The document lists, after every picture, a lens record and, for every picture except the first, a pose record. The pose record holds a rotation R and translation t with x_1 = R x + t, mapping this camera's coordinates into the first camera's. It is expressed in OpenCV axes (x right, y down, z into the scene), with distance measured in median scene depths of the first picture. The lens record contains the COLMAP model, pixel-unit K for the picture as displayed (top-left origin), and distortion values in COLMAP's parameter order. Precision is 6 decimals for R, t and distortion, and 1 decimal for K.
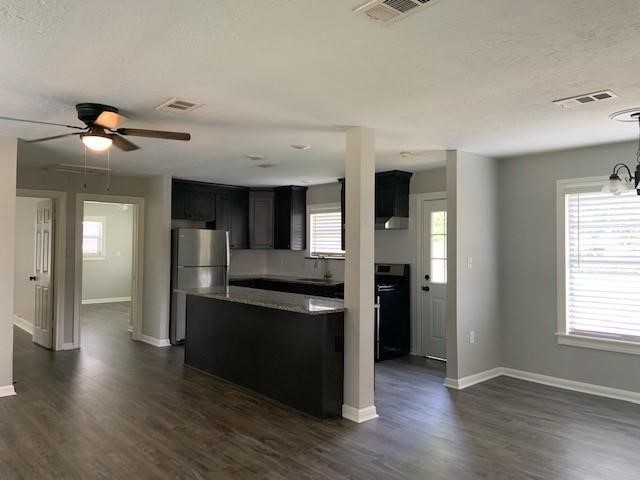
lens RADIAL K [[482.8, 0, 318.5], [0, 482.8, 236.7], [0, 0, 1]] dist [0.090185, -0.106696]
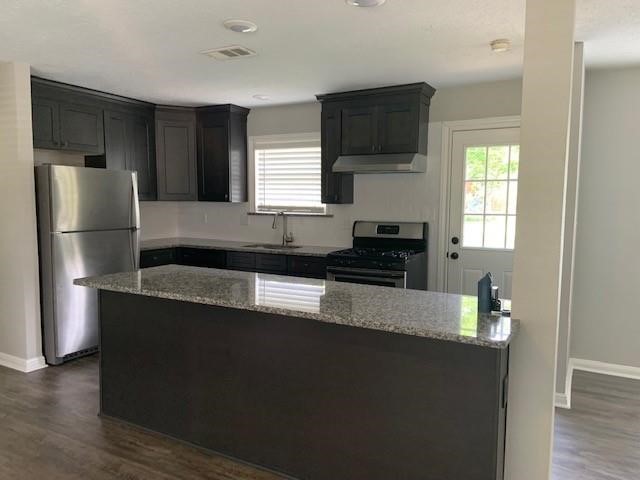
lens RADIAL K [[482.8, 0, 320.8], [0, 482.8, 242.6], [0, 0, 1]] dist [0.090185, -0.106696]
pose [[0.945457, -0.031271, 0.324242, -0.224187], [-0.006222, 0.993466, 0.113958, 0.007082], [-0.325687, -0.109760, 0.939085, 0.442673]]
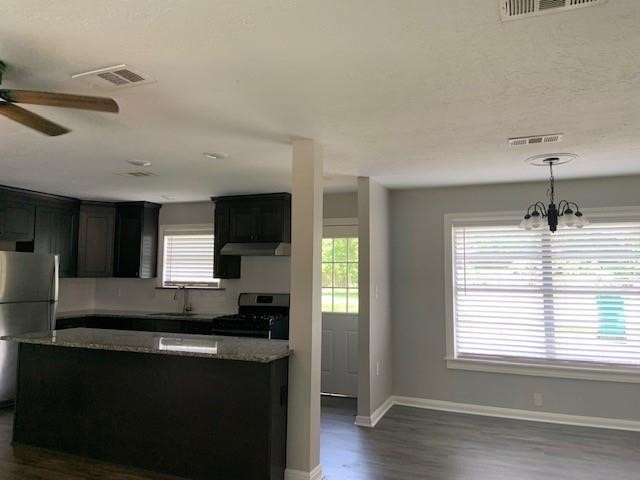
lens RADIAL K [[482.8, 0, 325.2], [0, 482.8, 234.9], [0, 0, 1]] dist [0.090185, -0.106696]
pose [[0.897914, 0.035047, 0.438774, -0.199628], [-0.011352, 0.998337, -0.056512, -0.004937], [-0.440025, 0.045762, 0.896819, 0.153000]]
